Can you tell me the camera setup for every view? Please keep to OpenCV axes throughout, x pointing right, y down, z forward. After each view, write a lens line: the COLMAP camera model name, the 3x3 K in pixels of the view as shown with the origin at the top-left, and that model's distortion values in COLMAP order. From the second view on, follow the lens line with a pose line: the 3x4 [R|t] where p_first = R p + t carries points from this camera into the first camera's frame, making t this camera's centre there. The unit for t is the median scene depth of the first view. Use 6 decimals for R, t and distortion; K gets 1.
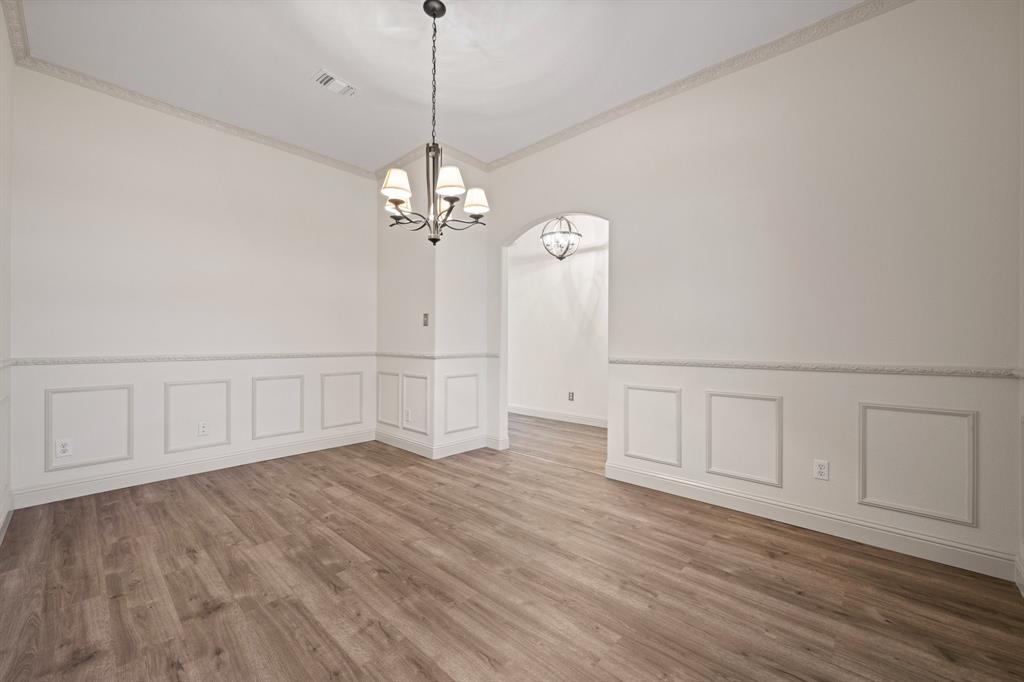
lens RADIAL K [[447.5, 0, 512.0], [0, 447.5, 341.0], [0, 0, 1]] dist [0.000954, 0.000201]
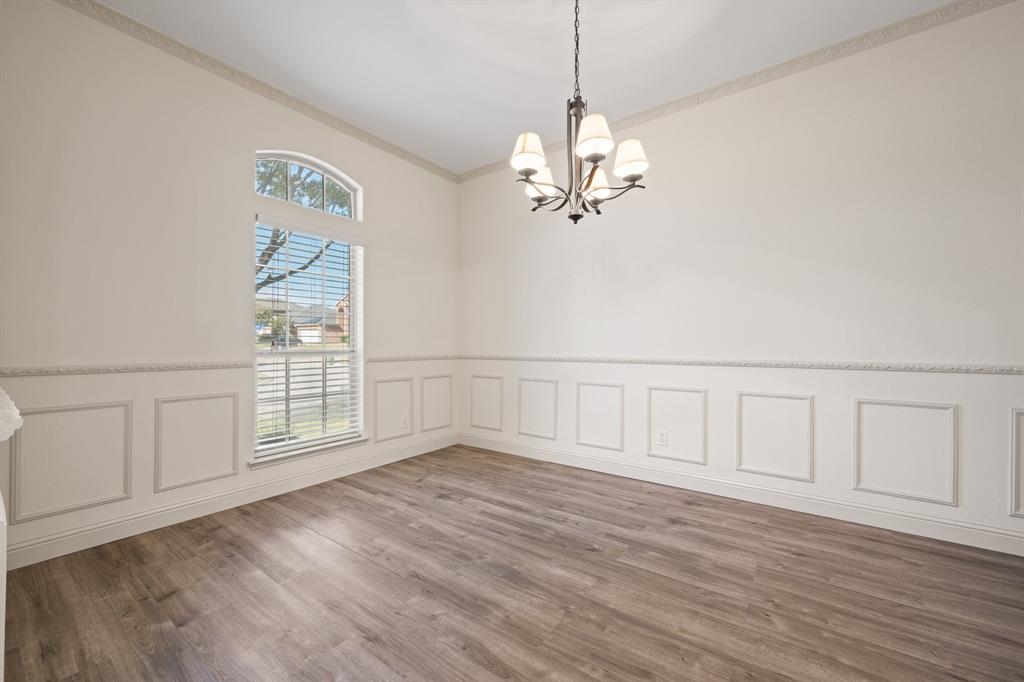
lens RADIAL K [[447.5, 0, 512.0], [0, 447.5, 341.0], [0, 0, 1]] dist [0.000954, 0.000201]
pose [[-0.995288, -0.002633, -0.096923, 0.020476], [-0.001209, 0.999890, -0.014749, 0.011864], [0.096951, -0.014562, -0.995183, 2.093356]]
